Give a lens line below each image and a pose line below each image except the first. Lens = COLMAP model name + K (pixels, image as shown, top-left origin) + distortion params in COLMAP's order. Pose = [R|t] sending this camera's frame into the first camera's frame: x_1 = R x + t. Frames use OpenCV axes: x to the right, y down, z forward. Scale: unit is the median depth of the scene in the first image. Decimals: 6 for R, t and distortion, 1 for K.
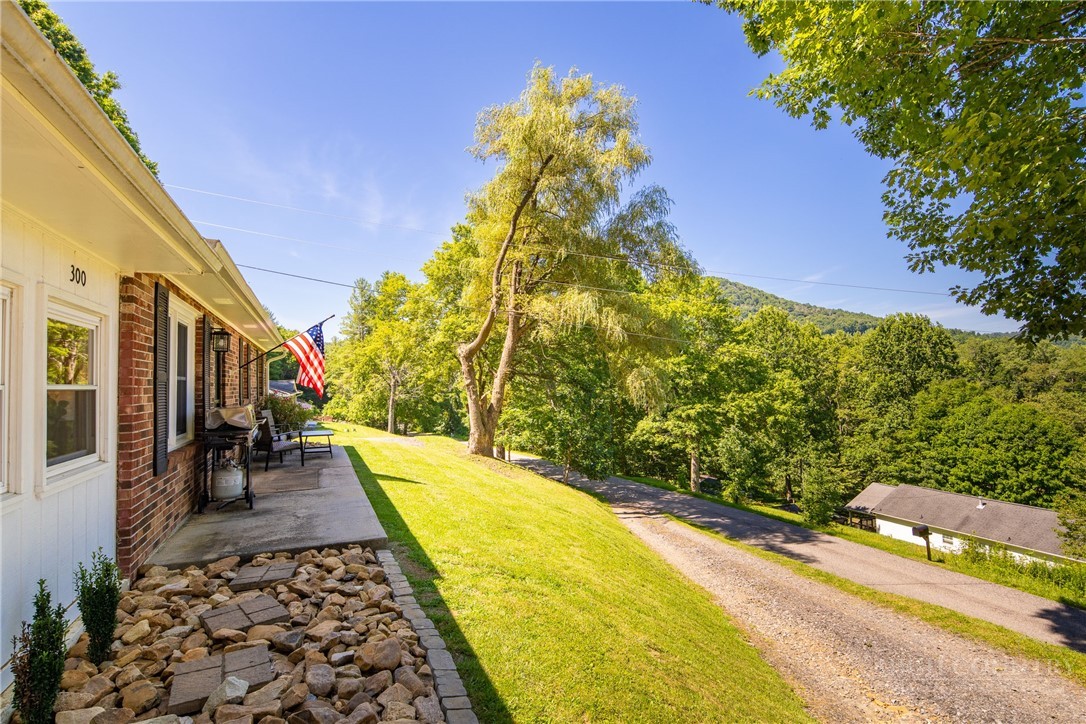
lens RADIAL K [[531.4, 0, 543.0], [0, 531.4, 362.0], [0, 0, 1]] dist [-0.000624, -0.000168]
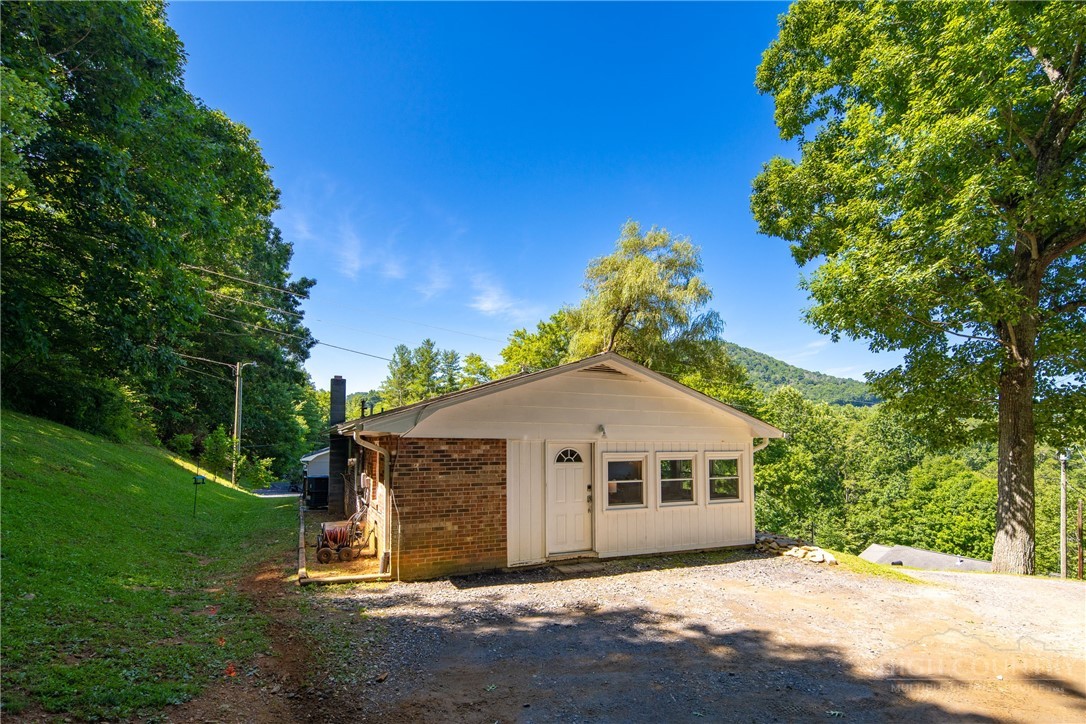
lens RADIAL K [[556.1, 0, 557.4], [0, 556.1, 415.9], [0, 0, 1]] dist [0.002305, -0.000143]
pose [[0.999294, 0.026877, 0.026237, -0.126408], [-0.026516, 0.999550, -0.014002, -0.020772], [-0.026601, 0.013296, 0.999558, -0.236151]]
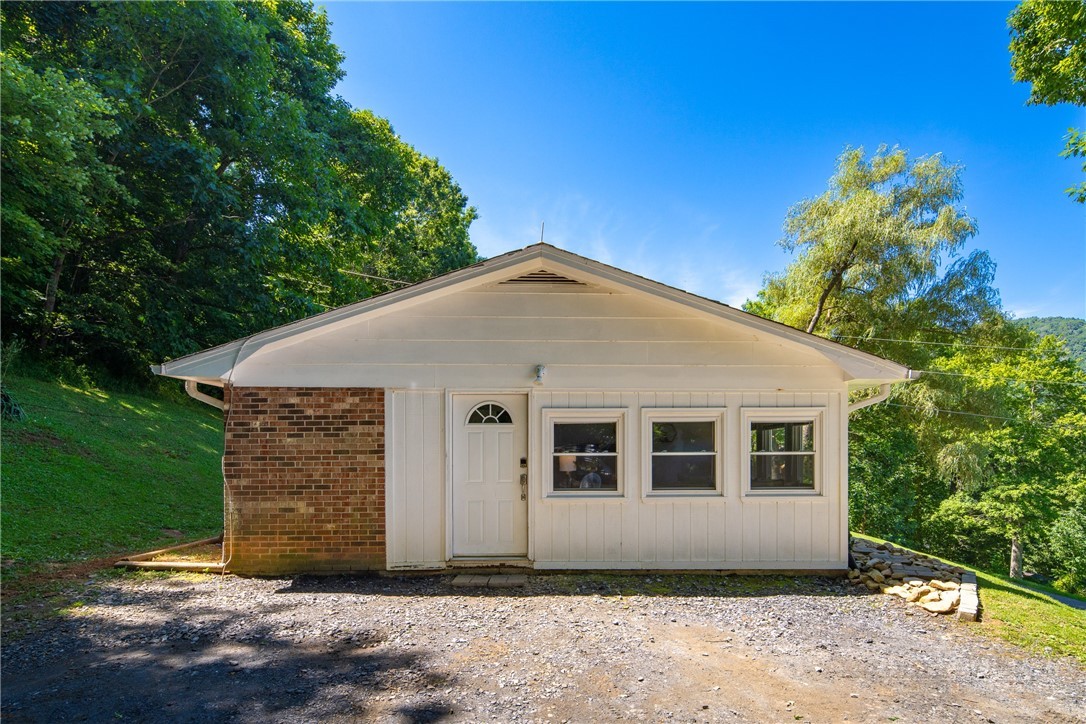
lens RADIAL K [[570.7, 0, 564.0], [0, 570.7, 460.8], [0, 0, 1]] dist [0.001488, -0.000741]
pose [[0.921932, 0.027047, -0.386405, -0.043065], [-0.006496, 0.998498, 0.054393, -0.004860], [0.387296, -0.047637, 0.920724, -0.151472]]
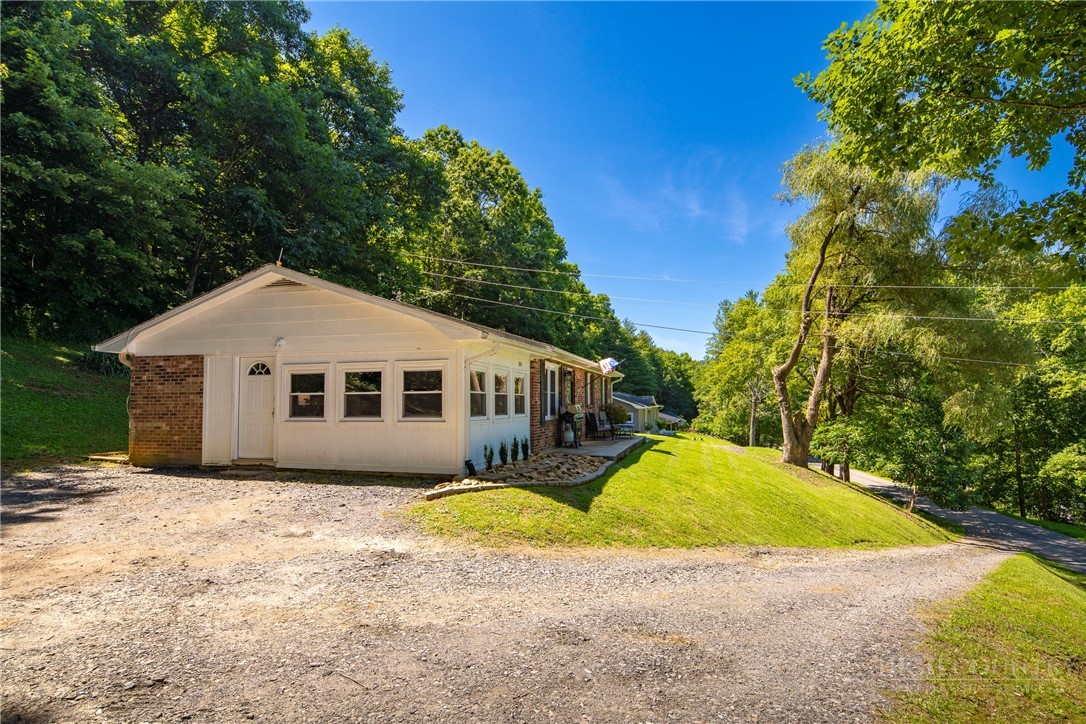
lens RADIAL K [[538.2, 0, 540.9], [0, 538.2, 389.5], [0, 0, 1]] dist [0.004399, 0.000232]
pose [[0.774720, 0.004740, -0.632286, 0.107779], [0.007553, 0.999831, 0.016749, -0.003262], [0.632259, -0.017751, 0.774554, -0.121881]]
